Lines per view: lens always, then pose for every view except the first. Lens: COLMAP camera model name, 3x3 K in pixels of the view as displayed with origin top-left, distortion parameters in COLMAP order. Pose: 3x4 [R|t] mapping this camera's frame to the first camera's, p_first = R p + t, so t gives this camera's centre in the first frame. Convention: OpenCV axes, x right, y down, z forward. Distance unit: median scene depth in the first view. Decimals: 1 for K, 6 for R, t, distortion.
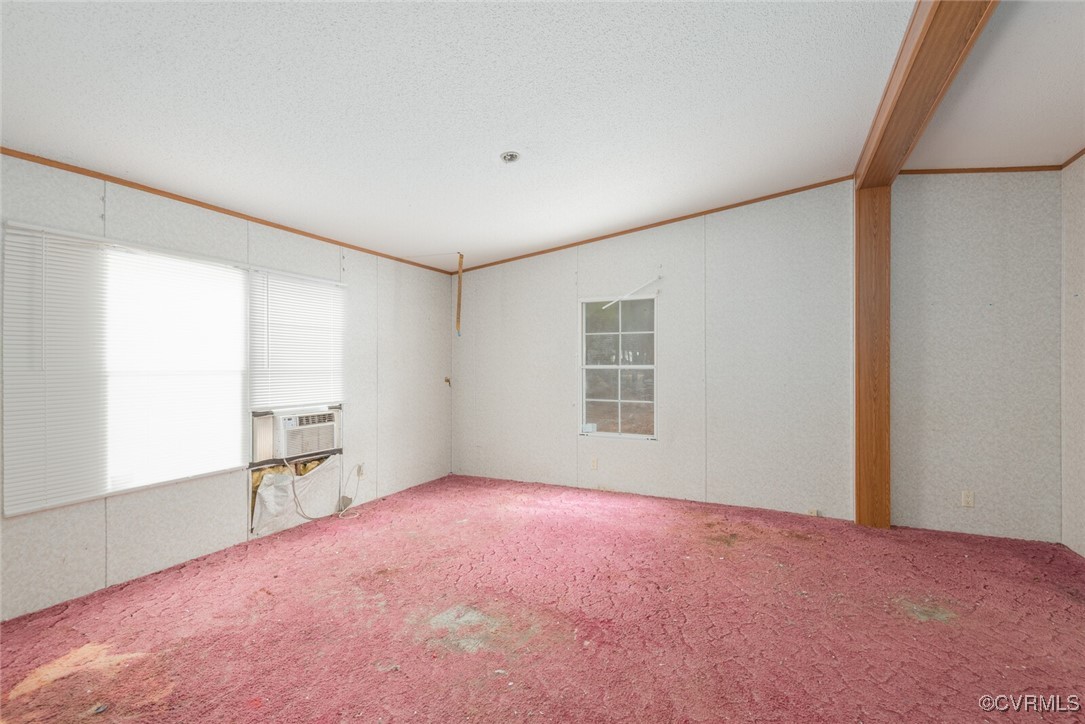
lens RADIAL K [[495.5, 0, 542.8], [0, 495.5, 359.4], [0, 0, 1]] dist [0.028455, -0.017410]
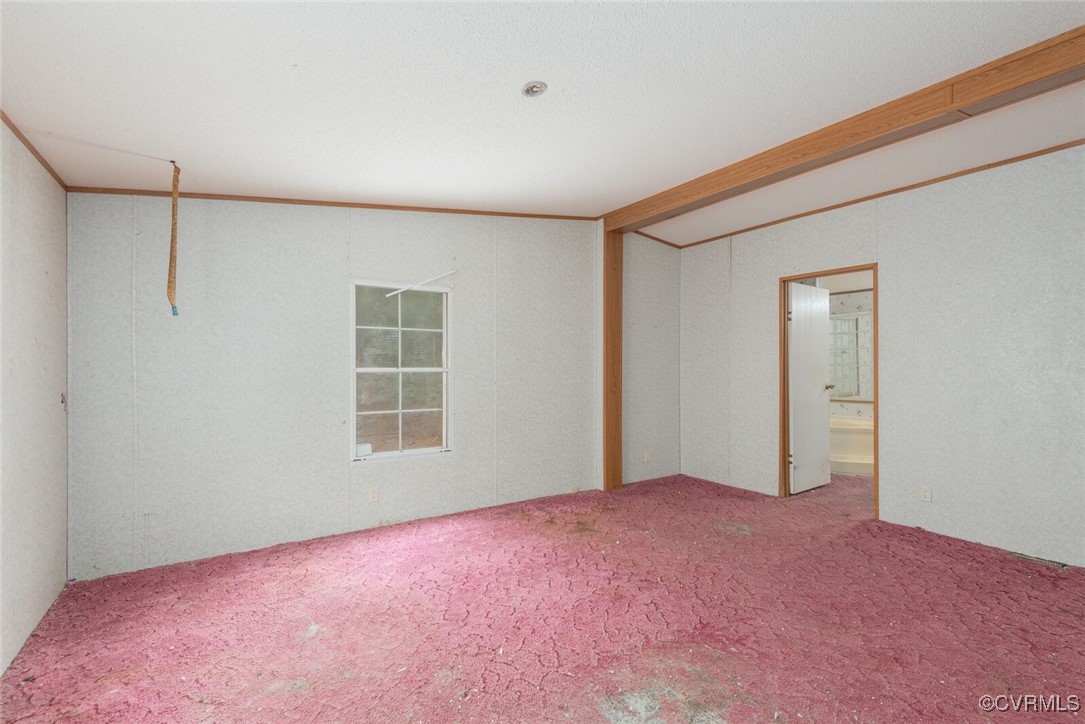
lens RADIAL K [[502.3, 0, 542.5], [0, 502.3, 362.0], [0, 0, 1]] dist [0.046848, -0.033000]
pose [[0.514767, 0.005785, 0.857310, -0.470216], [-0.008488, 0.999963, -0.001651, 0.001761], [-0.857288, -0.006427, 0.514797, 0.389463]]
